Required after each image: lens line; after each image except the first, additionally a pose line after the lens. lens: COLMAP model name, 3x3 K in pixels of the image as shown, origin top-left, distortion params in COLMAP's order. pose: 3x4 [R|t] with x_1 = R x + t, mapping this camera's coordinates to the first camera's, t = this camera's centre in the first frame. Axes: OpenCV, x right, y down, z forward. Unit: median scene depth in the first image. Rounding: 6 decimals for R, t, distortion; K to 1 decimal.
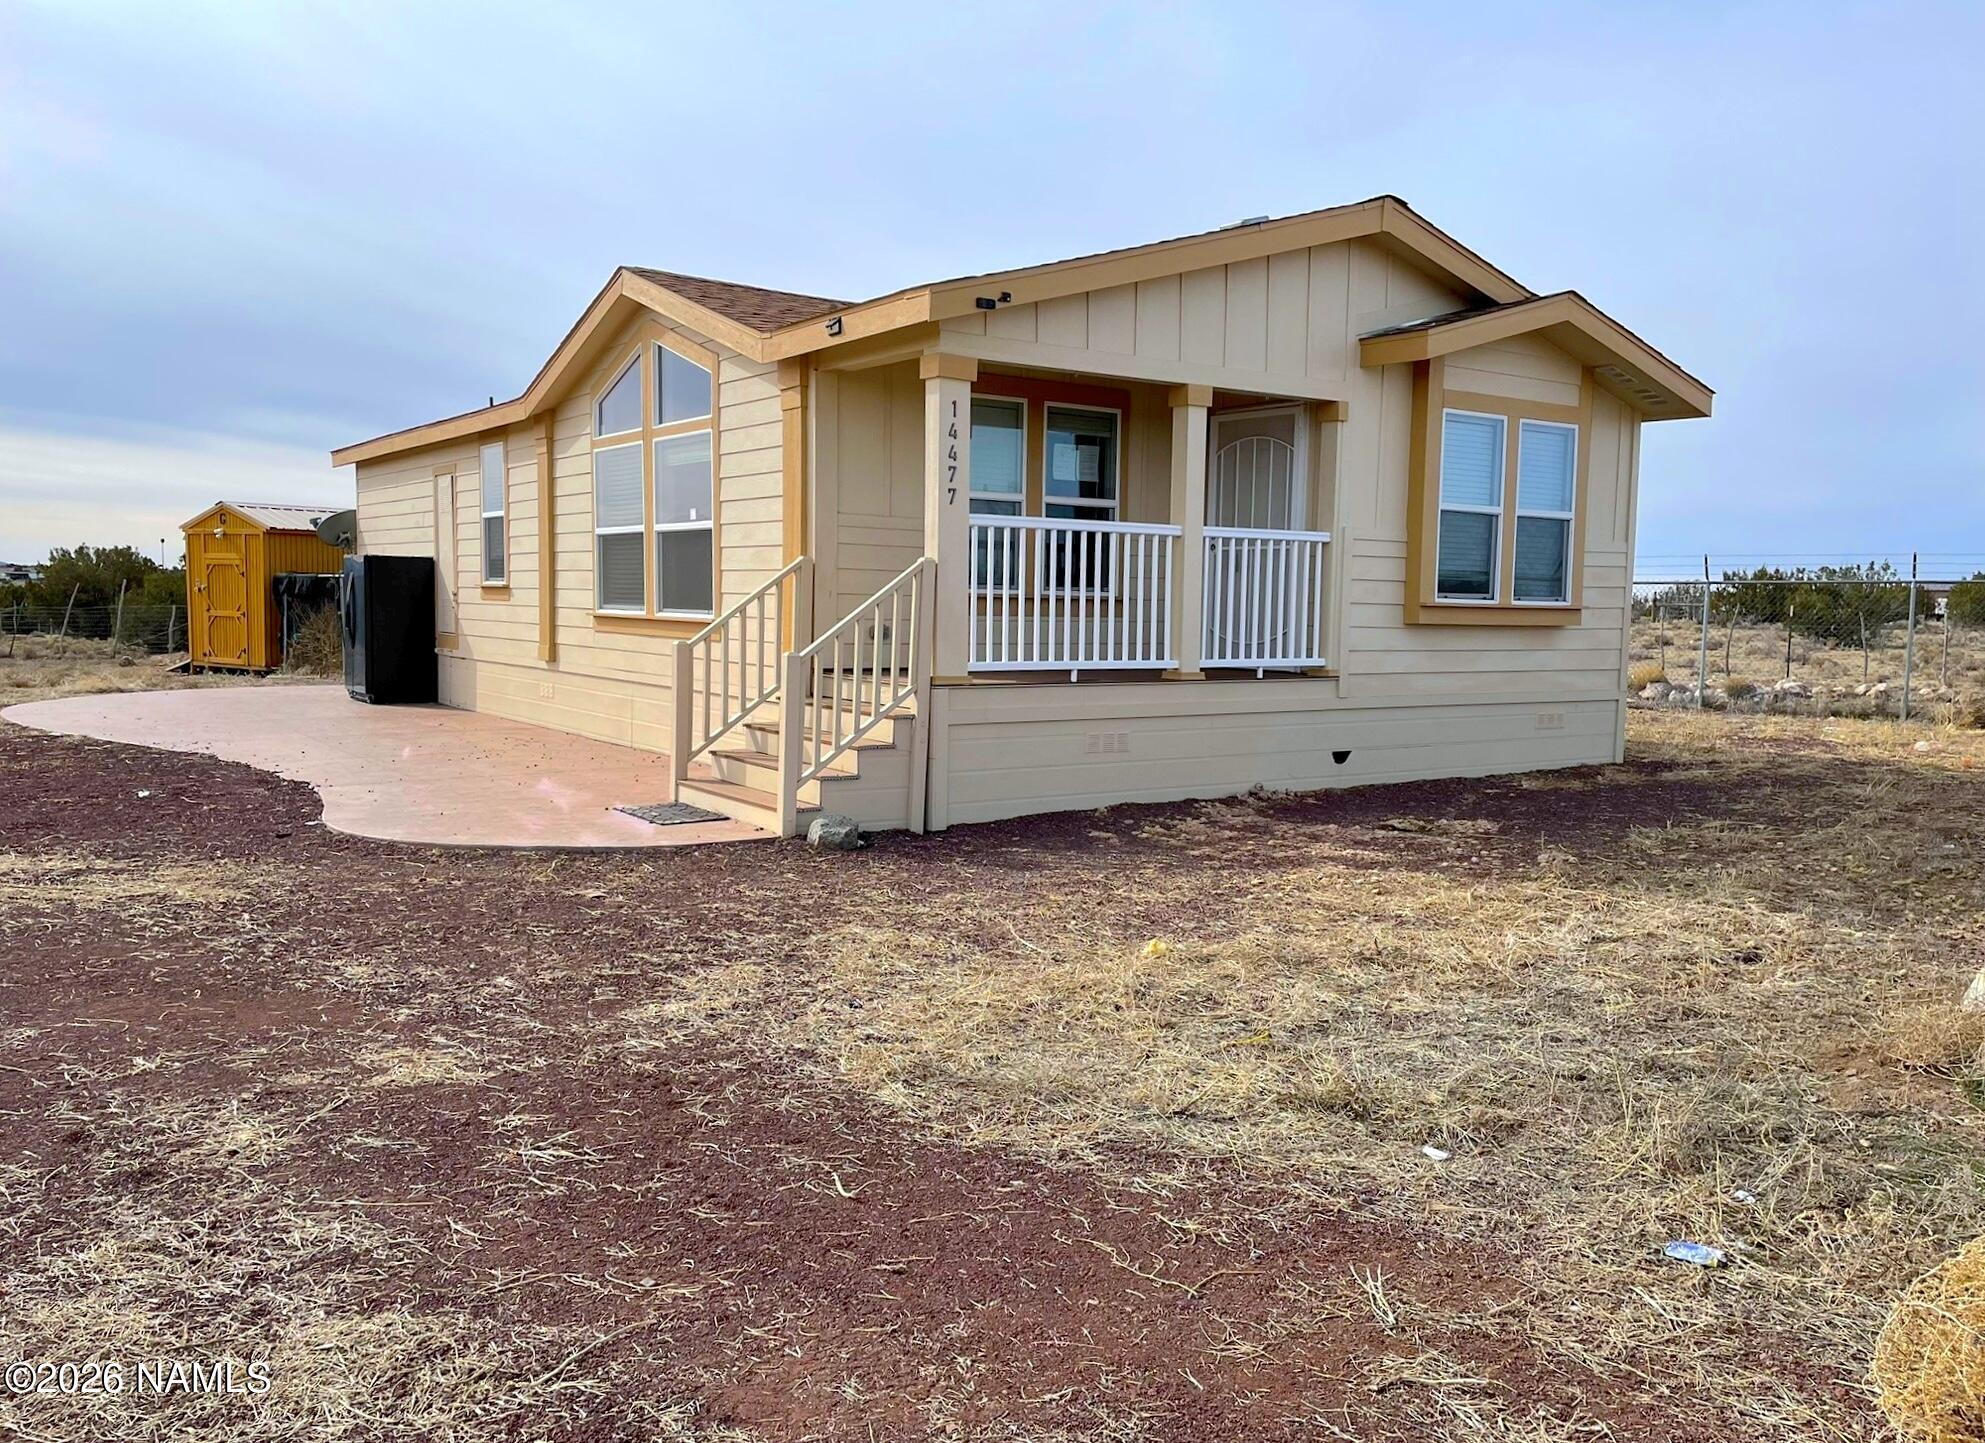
lens RADIAL K [[1533.5, 0, 992.5], [0, 1533.5, 721.5], [0, 0, 1]] dist [0.042172, -0.003808]
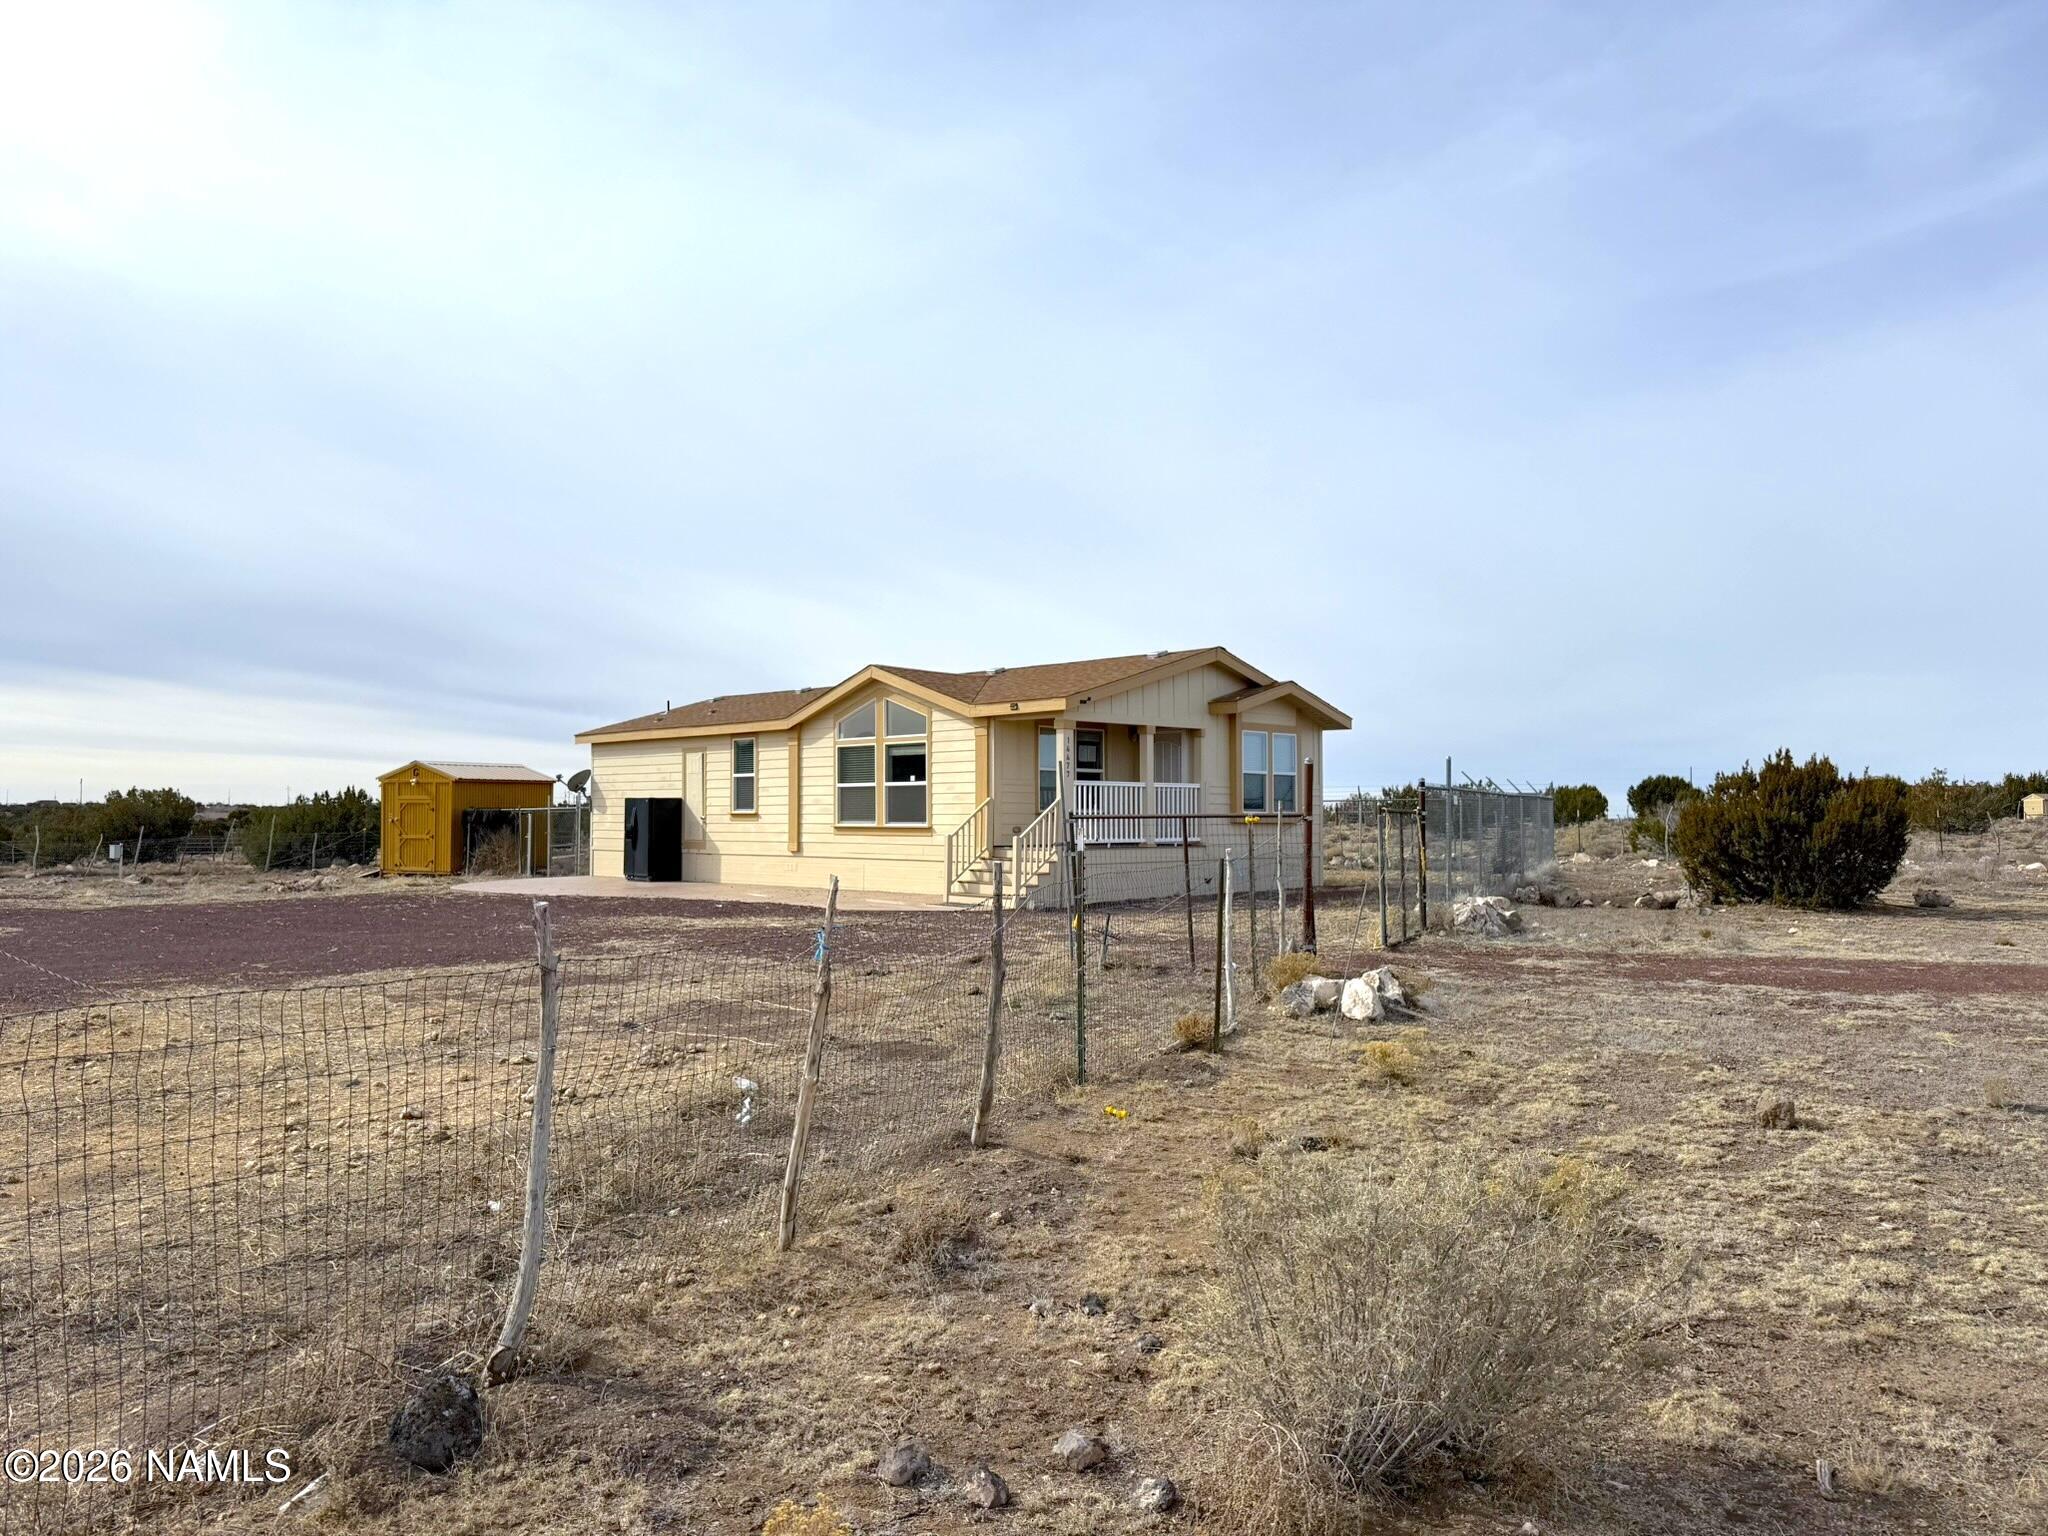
lens RADIAL K [[1444.3, 0, 1024.0], [0, 1444.3, 768.0], [0, 0, 1]] dist [0.089542, -0.109006]
pose [[0.981987, -0.011918, 0.188573, -0.436197], [0.032959, 0.993513, -0.108839, 0.079778], [-0.186053, 0.113093, 0.976009, -1.048249]]
